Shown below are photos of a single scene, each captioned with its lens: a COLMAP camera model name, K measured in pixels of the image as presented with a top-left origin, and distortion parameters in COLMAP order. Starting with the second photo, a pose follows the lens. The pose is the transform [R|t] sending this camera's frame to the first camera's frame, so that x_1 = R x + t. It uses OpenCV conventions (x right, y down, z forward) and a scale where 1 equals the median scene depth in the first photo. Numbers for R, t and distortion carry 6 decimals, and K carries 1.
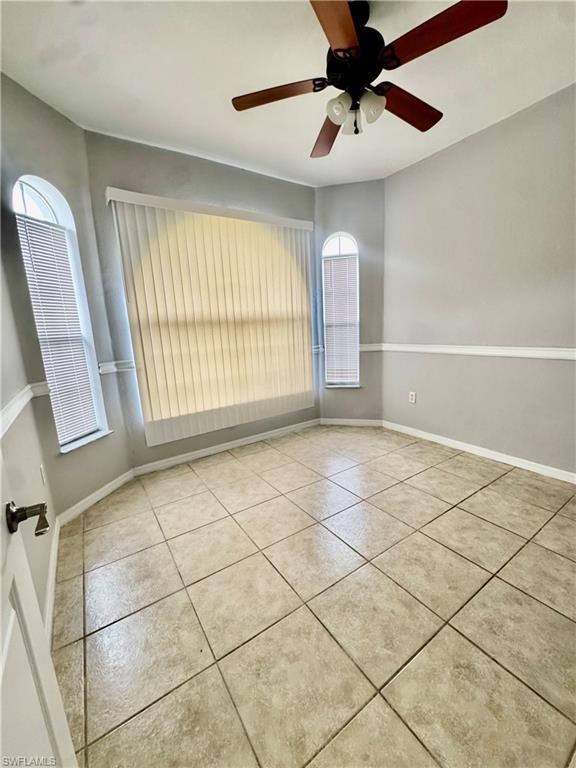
lens RADIAL K [[310.7, 0, 290.4], [0, 310.7, 381.2], [0, 0, 1]] dist [-0.004634, 0.000929]
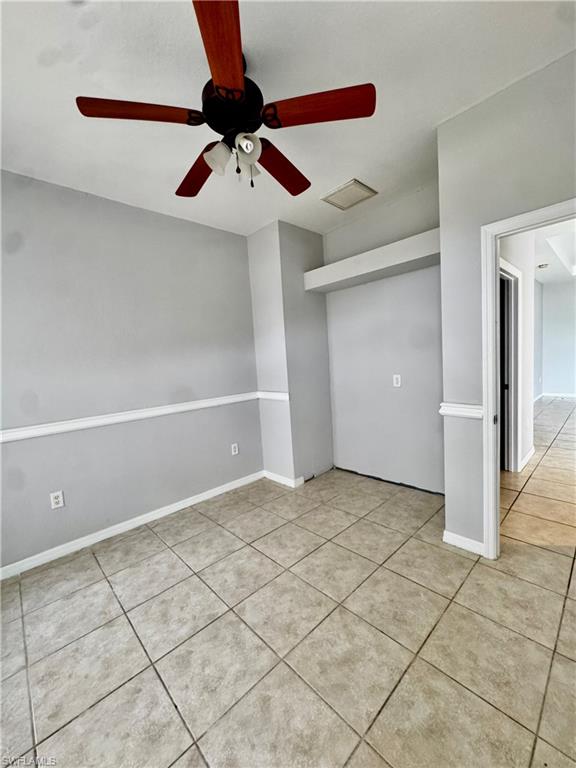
lens RADIAL K [[310.7, 0, 286.8], [0, 310.7, 387.3], [0, 0, 1]] dist [-0.004634, 0.000929]
pose [[-0.158980, -0.034021, 0.986695, -0.676489], [0.244867, 0.966820, 0.072790, -0.219181], [-0.956434, 0.253182, -0.145374, 1.087413]]
